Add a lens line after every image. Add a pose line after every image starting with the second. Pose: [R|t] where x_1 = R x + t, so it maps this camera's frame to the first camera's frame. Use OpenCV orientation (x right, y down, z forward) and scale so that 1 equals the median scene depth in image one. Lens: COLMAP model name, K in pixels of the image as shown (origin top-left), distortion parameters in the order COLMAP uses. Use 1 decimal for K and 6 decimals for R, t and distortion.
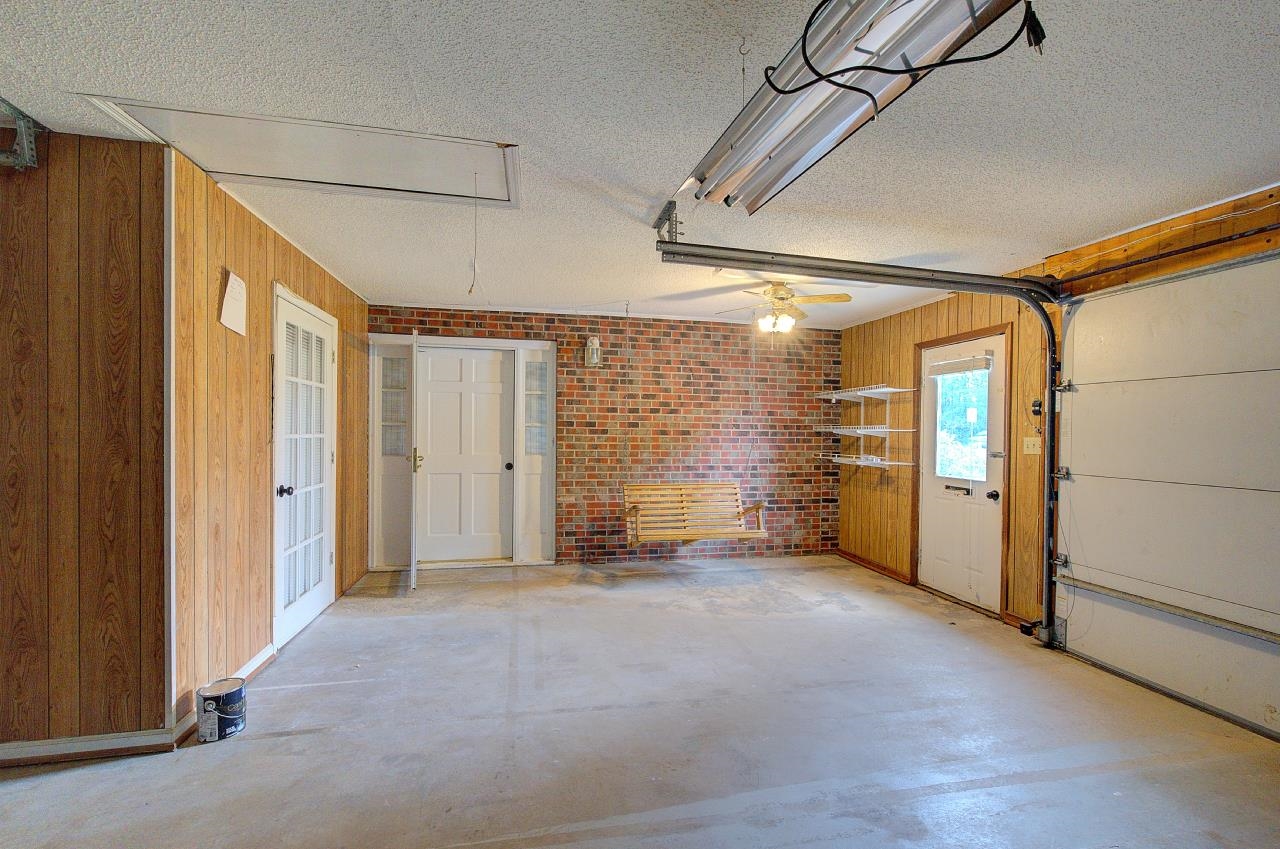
lens RADIAL K [[553.4, 0, 642.7], [0, 553.4, 437.8], [0, 0, 1]] dist [-0.001086, 0.000186]
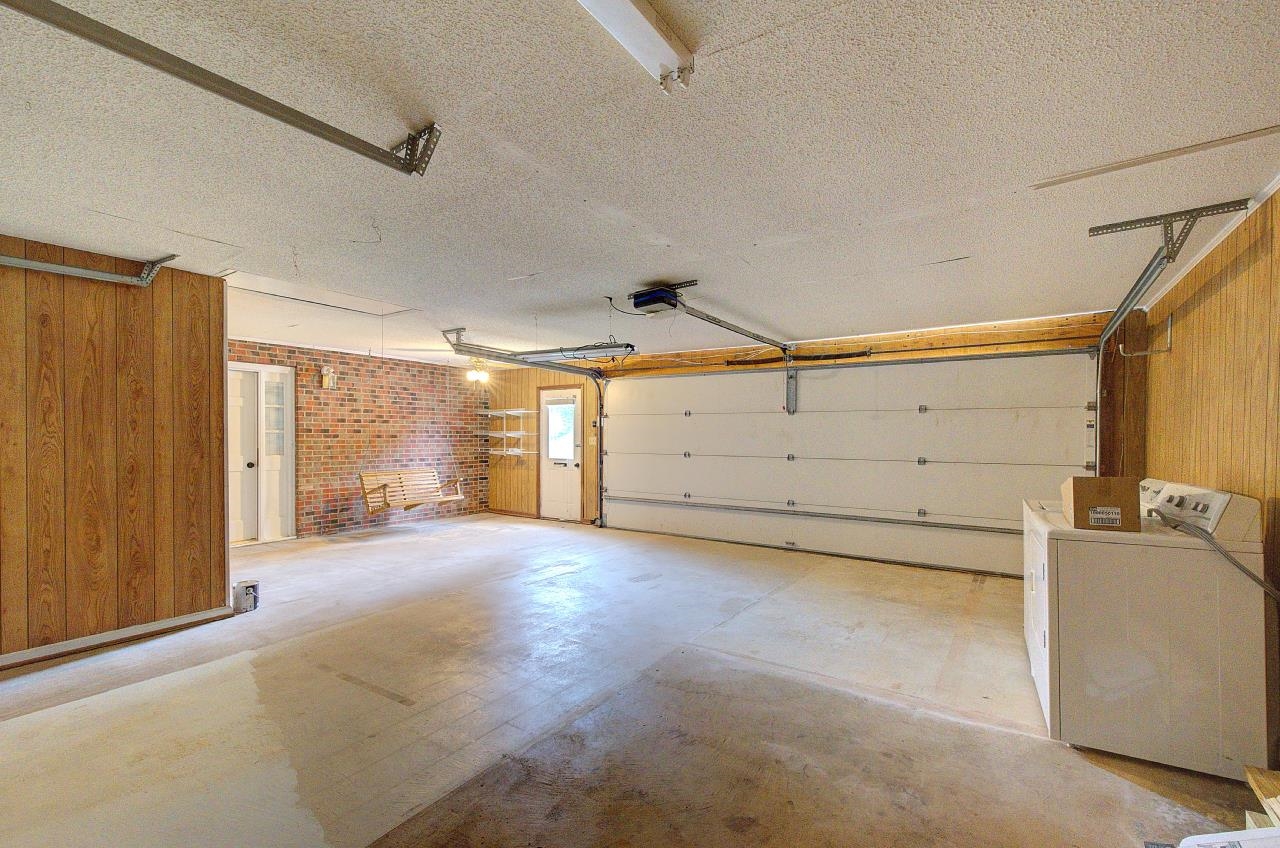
lens RADIAL K [[543.2, 0, 648.8], [0, 543.2, 437.2], [0, 0, 1]] dist [0.000893, 0.000386]
pose [[0.716540, -0.010944, 0.697460, -0.454231], [0.012925, 0.999914, 0.002412, -0.002055], [-0.697426, 0.007286, 0.716620, -0.498978]]
